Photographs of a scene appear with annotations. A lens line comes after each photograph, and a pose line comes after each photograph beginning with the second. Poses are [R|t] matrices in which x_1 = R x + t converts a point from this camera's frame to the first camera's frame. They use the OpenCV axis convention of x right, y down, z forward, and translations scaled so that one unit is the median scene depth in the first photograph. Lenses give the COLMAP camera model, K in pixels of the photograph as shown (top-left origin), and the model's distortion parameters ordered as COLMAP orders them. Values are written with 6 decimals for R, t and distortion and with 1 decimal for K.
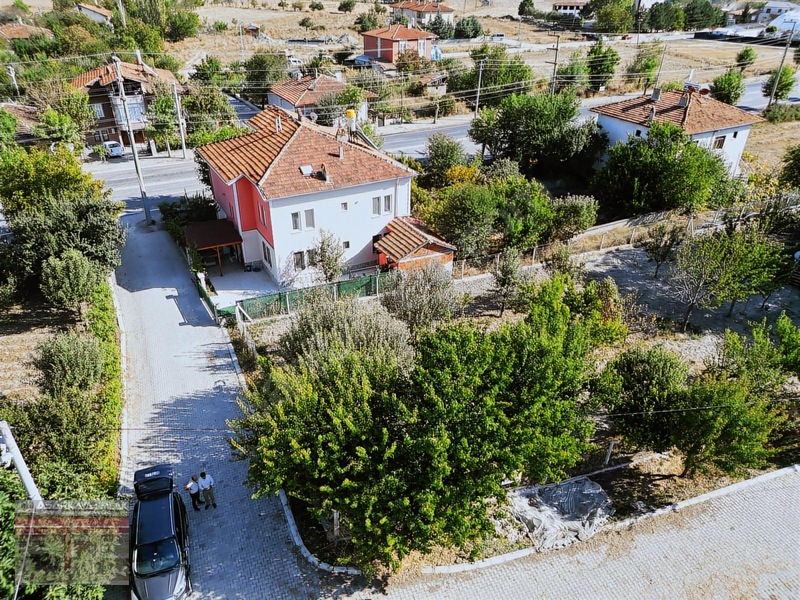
lens RADIAL K [[564.4, 0, 399.0], [0, 564.4, 299.1], [0, 0, 1]] dist [0.055662, -0.052041]
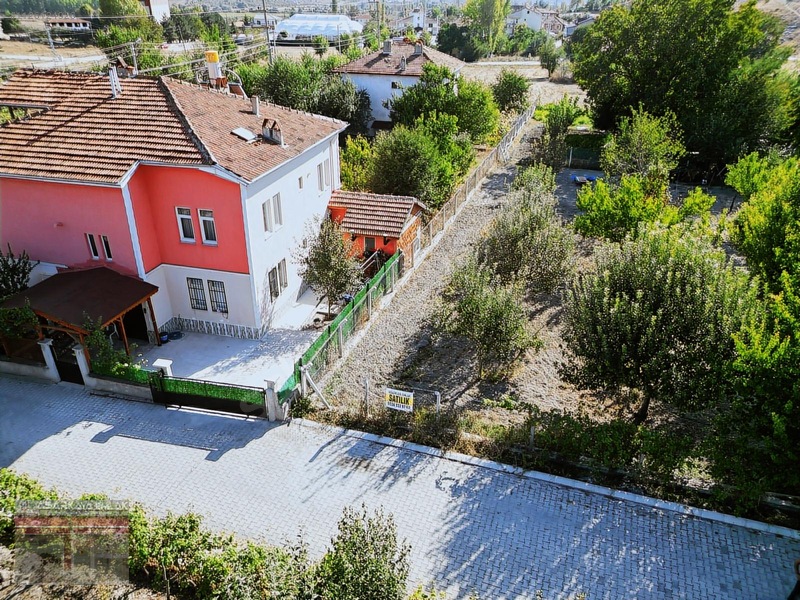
lens RADIAL K [[564.4, 0, 399.0], [0, 564.4, 299.1], [0, 0, 1]] dist [0.055662, -0.052041]
pose [[0.679376, -0.341879, 0.649282, -0.342436], [0.368952, 0.924001, 0.100480, -0.044947], [-0.634289, 0.171290, 0.753881, 0.319717]]
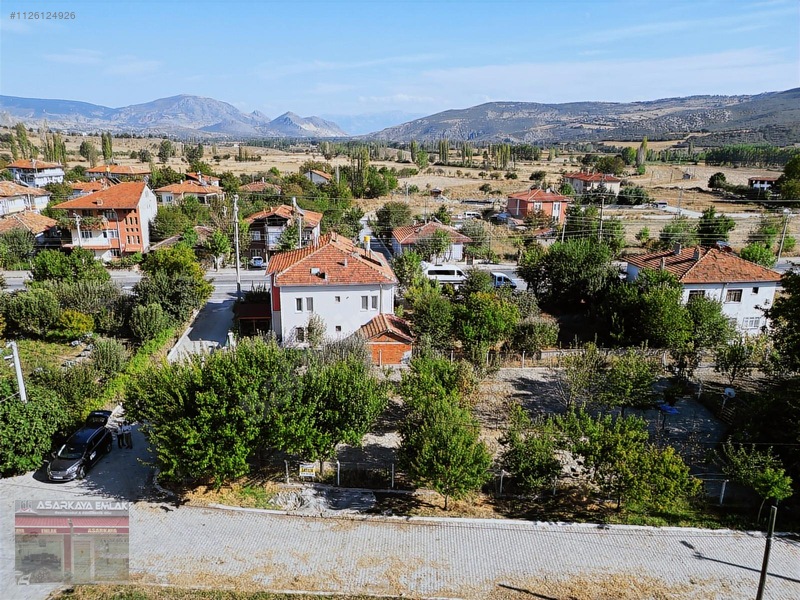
lens RADIAL K [[564.4, 0, 399.0], [0, 564.4, 299.1], [0, 0, 1]] dist [0.055662, -0.052041]
pose [[0.930192, 0.099532, -0.353322, 0.361025], [-0.187779, 0.956085, -0.225036, 0.077817], [0.315408, 0.275673, 0.908032, -0.124410]]
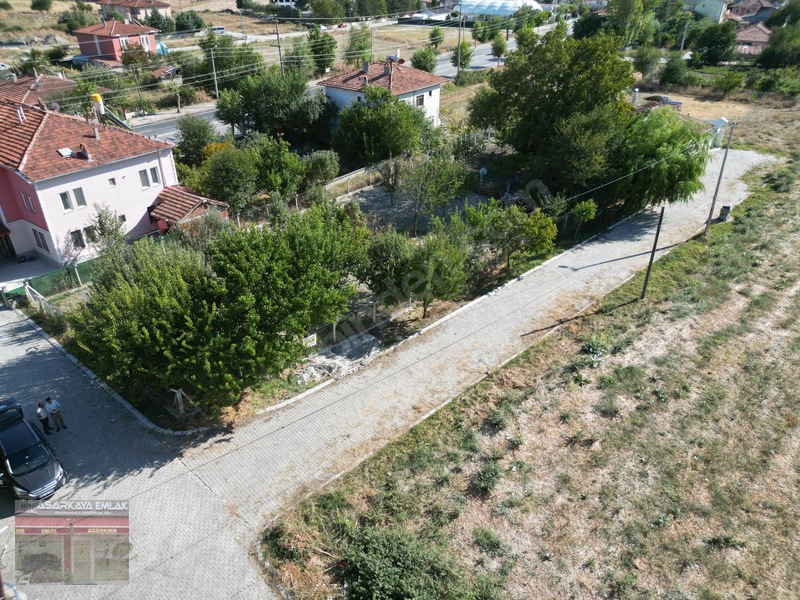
lens RADIAL K [[564.4, 0, 399.0], [0, 564.4, 299.1], [0, 0, 1]] dist [0.055662, -0.052041]
pose [[0.907883, -0.220103, 0.356795, -0.027061], [0.217468, 0.974885, 0.048039, 0.083261], [-0.358408, 0.033977, 0.932947, -0.139576]]
